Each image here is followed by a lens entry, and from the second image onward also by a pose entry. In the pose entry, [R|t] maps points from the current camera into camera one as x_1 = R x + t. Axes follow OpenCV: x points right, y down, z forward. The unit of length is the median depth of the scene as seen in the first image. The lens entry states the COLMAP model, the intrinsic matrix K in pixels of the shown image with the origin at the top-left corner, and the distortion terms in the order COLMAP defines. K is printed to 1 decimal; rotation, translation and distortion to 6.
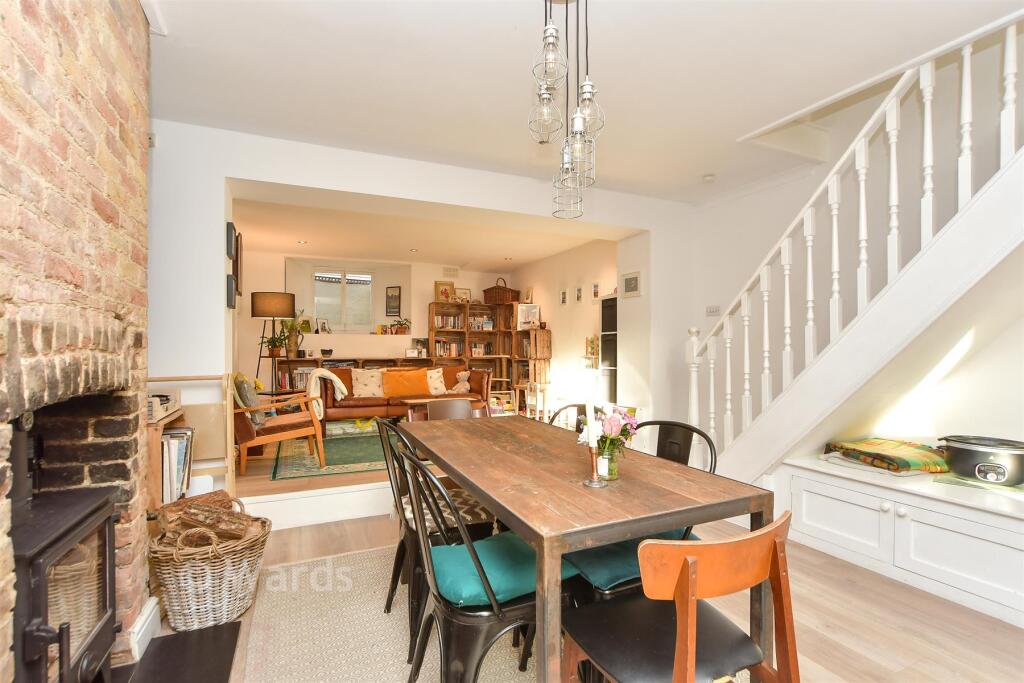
lens RADIAL K [[468.0, 0, 513.3], [0, 468.0, 345.1], [0, 0, 1]] dist [-0.029790, -0.000227]
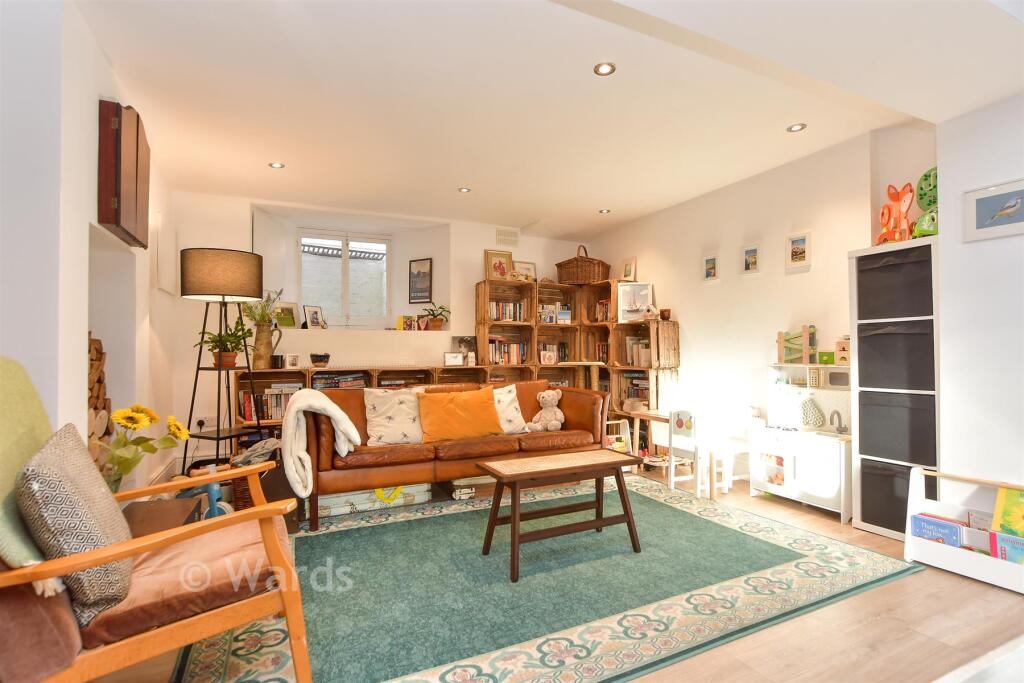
lens RADIAL K [[468.0, 0, 510.3], [0, 468.0, 342.6], [0, 0, 1]] dist [-0.029790, -0.000227]
pose [[0.999979, -0.003518, 0.005370, -0.148648], [0.003572, 0.999943, -0.010062, 0.001198], [-0.005335, 0.010081, 0.999935, 0.374080]]
